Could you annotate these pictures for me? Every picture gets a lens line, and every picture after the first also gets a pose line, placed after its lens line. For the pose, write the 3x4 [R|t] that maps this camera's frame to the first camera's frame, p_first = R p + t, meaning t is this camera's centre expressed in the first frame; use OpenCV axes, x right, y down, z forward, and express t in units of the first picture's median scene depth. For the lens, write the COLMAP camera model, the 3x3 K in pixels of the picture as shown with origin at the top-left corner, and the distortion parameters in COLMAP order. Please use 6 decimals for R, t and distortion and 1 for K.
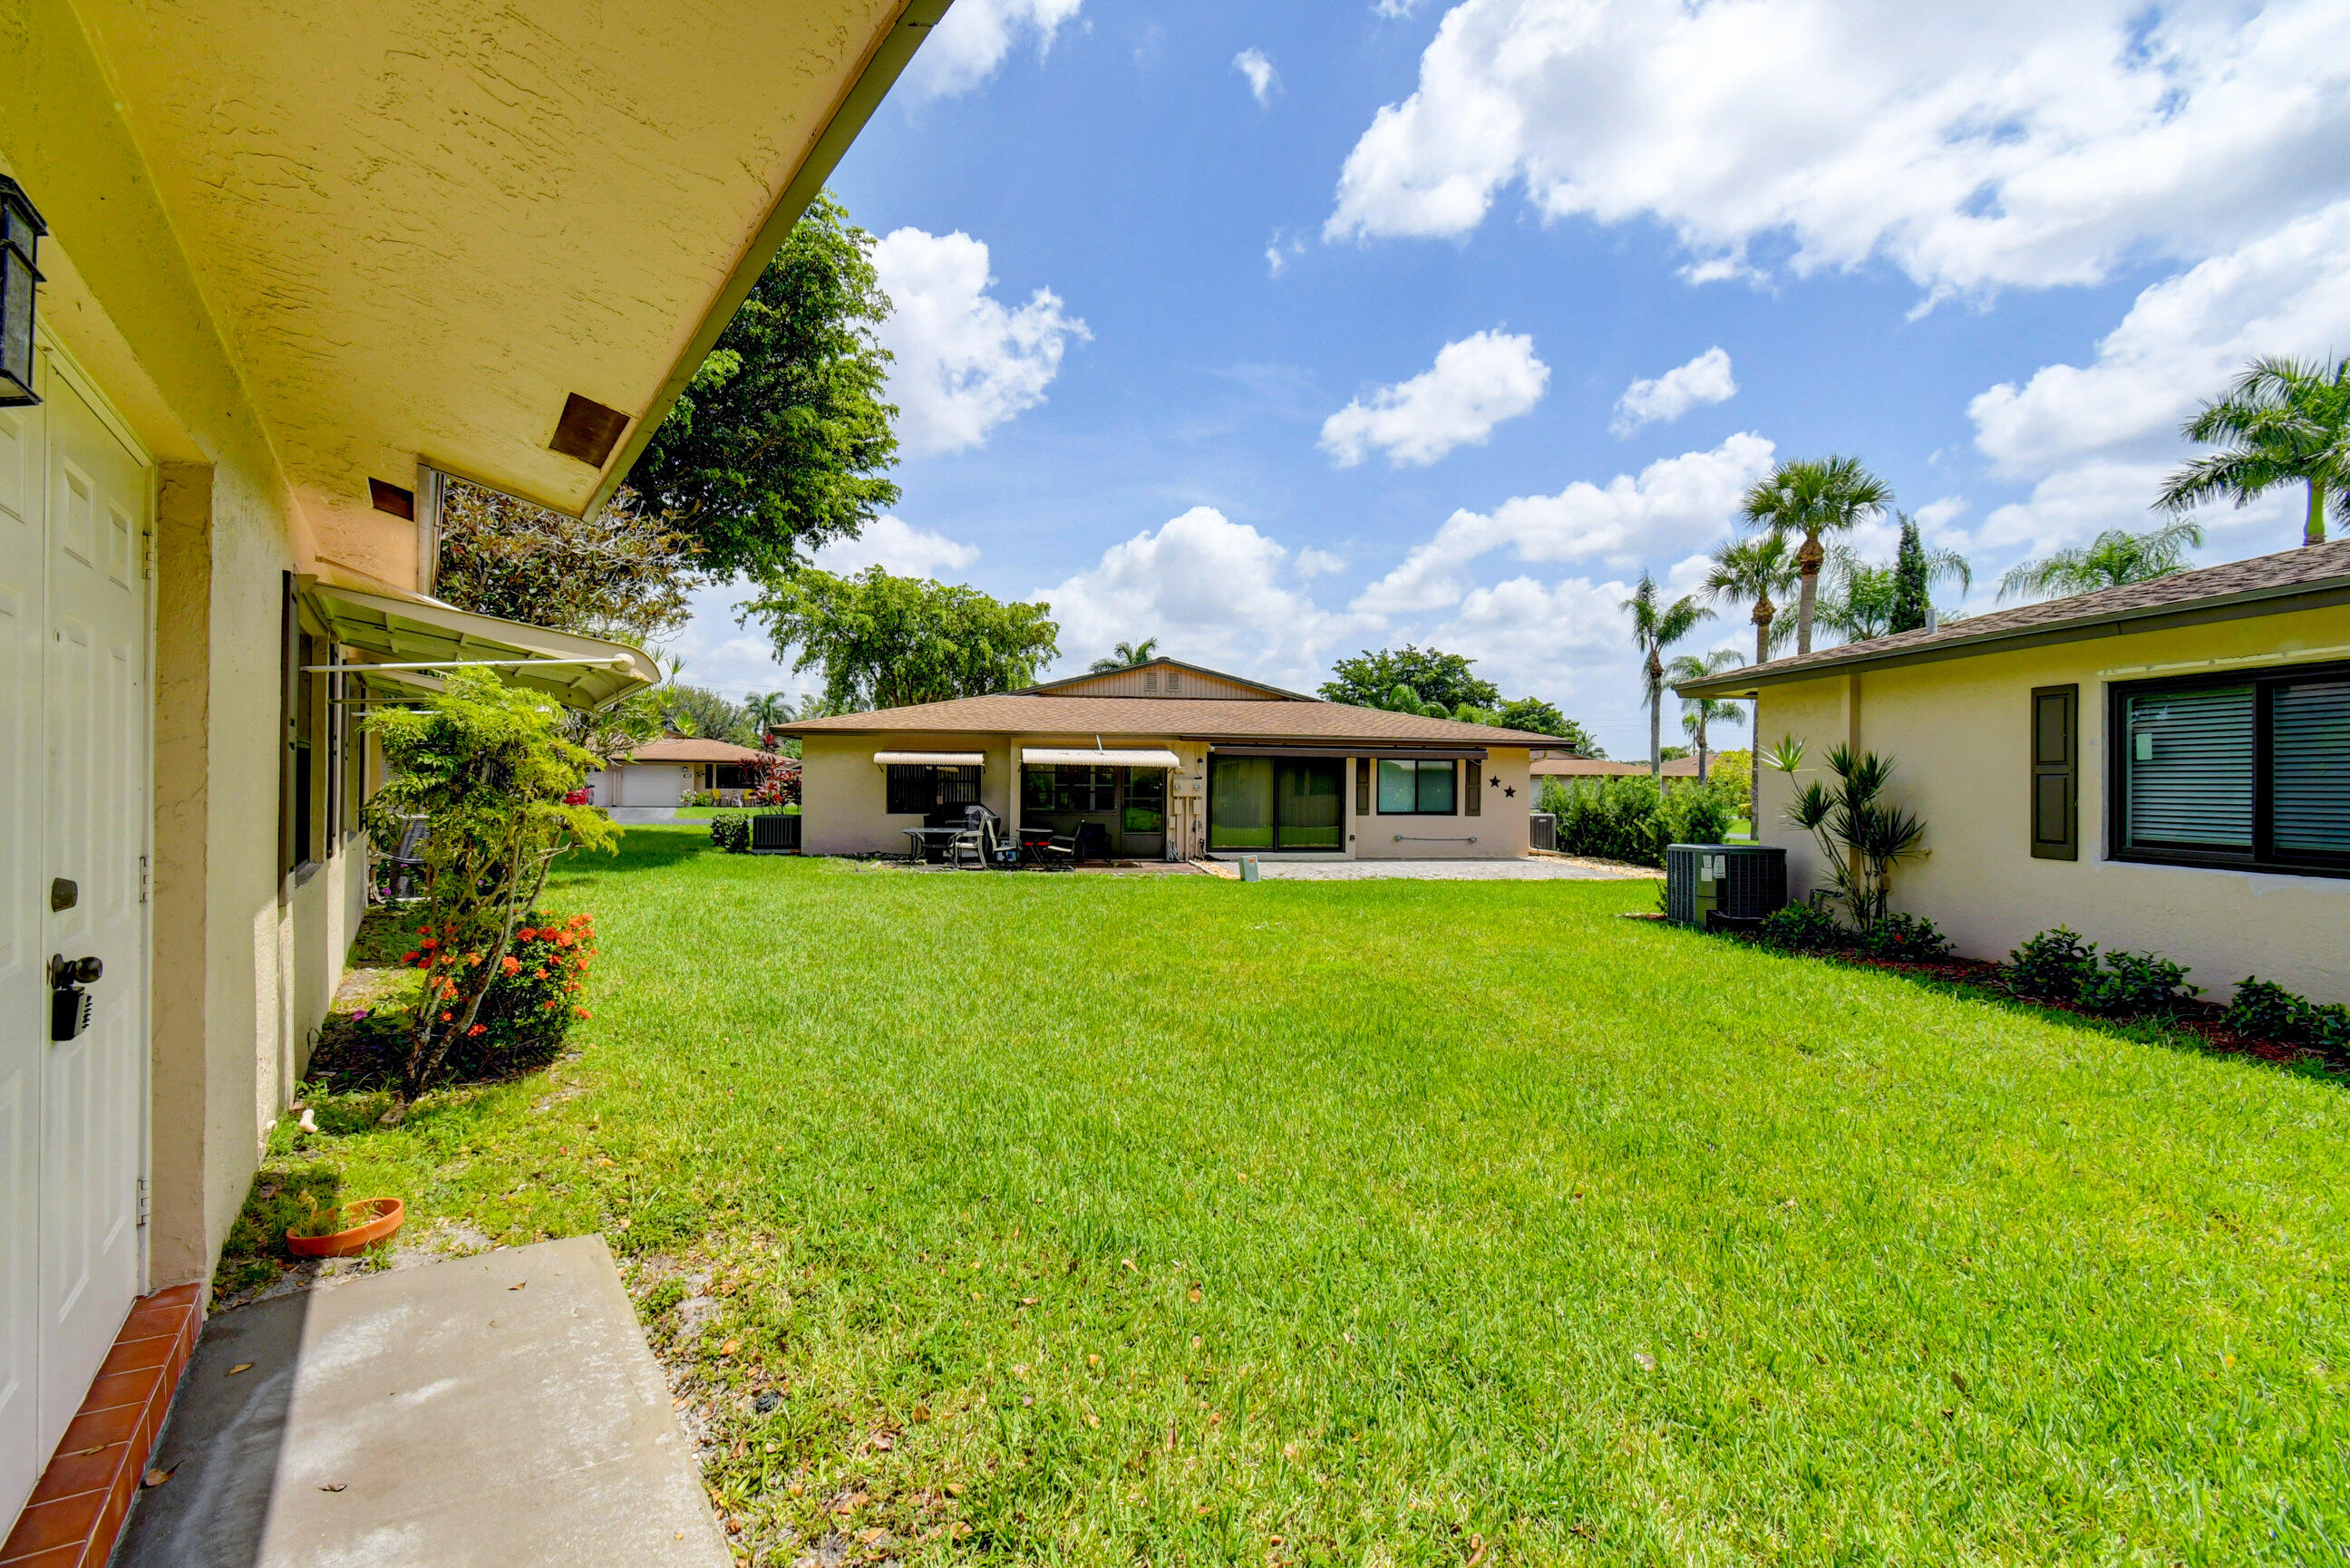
lens RADIAL K [[1037.5, 0, 1175.0], [0, 1037.5, 784.0], [0, 0, 1]] dist [0.002209, -0.000368]
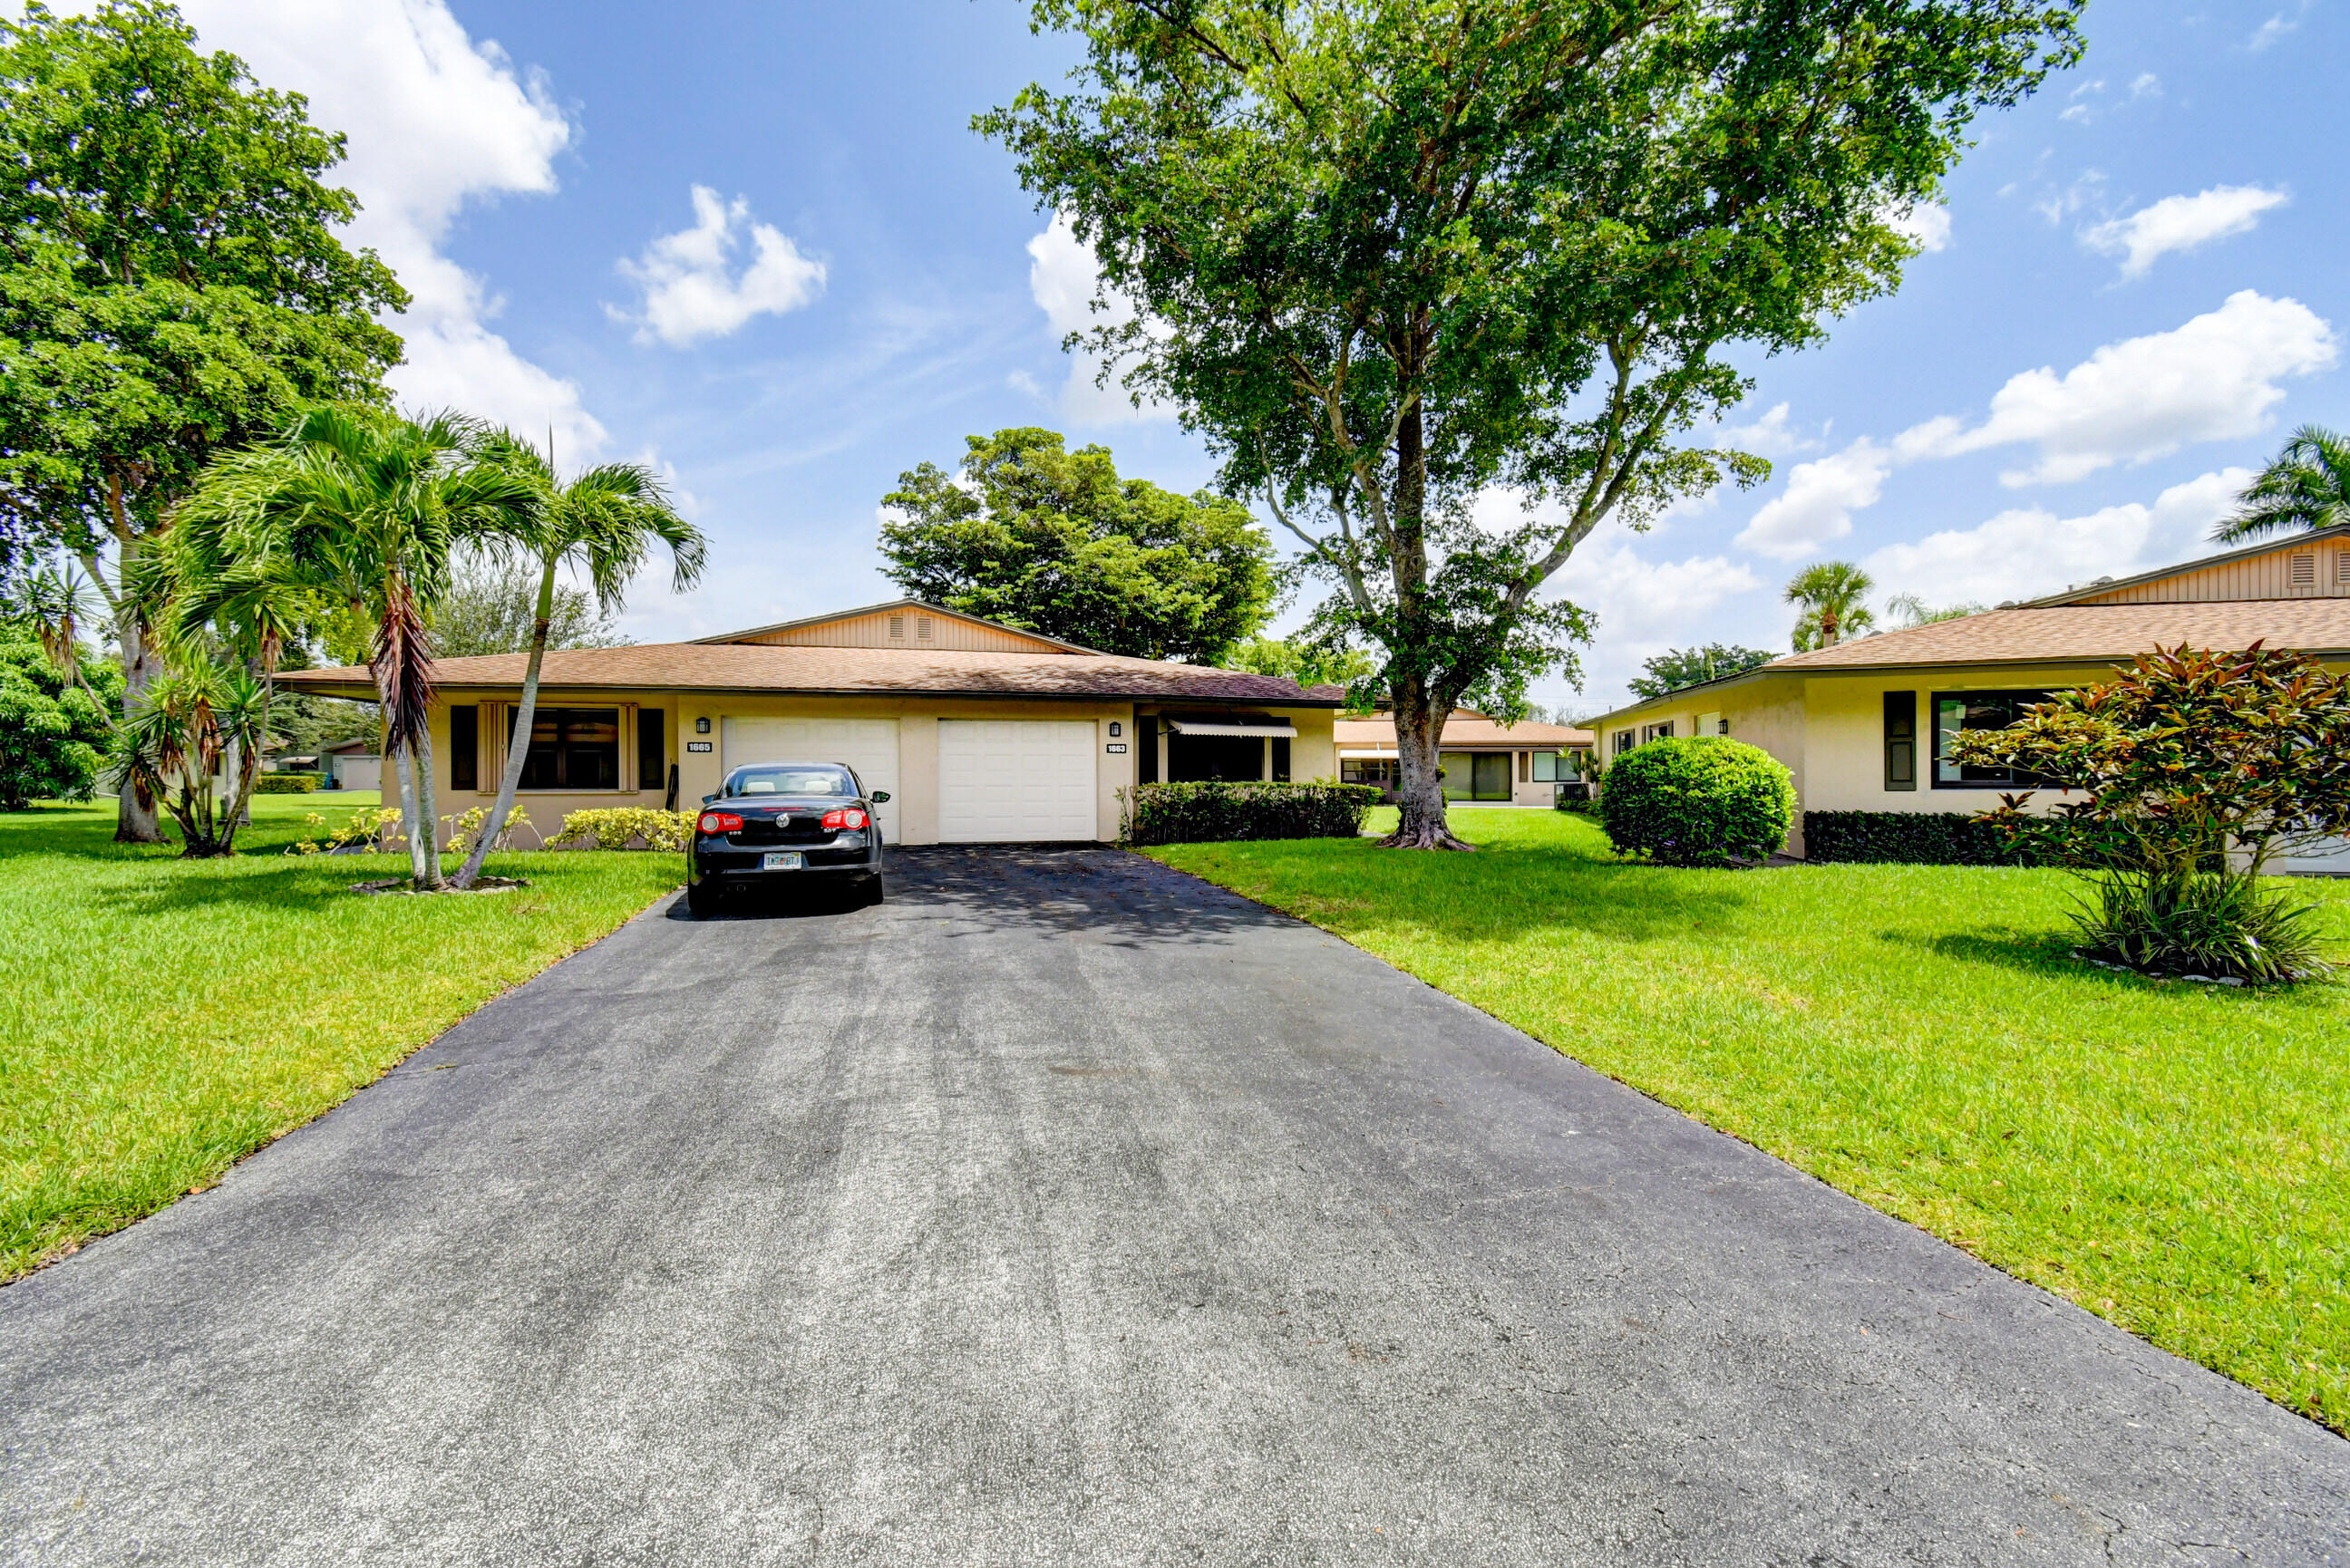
lens RADIAL K [[1037.5, 0, 1175.0], [0, 1037.5, 784.0], [0, 0, 1]] dist [0.002209, -0.000368]
pose [[0.943721, -0.009341, -0.330610, 0.183557], [0.011584, 0.999921, 0.004813, 0.015083], [0.330539, -0.008372, 0.943755, -0.868111]]
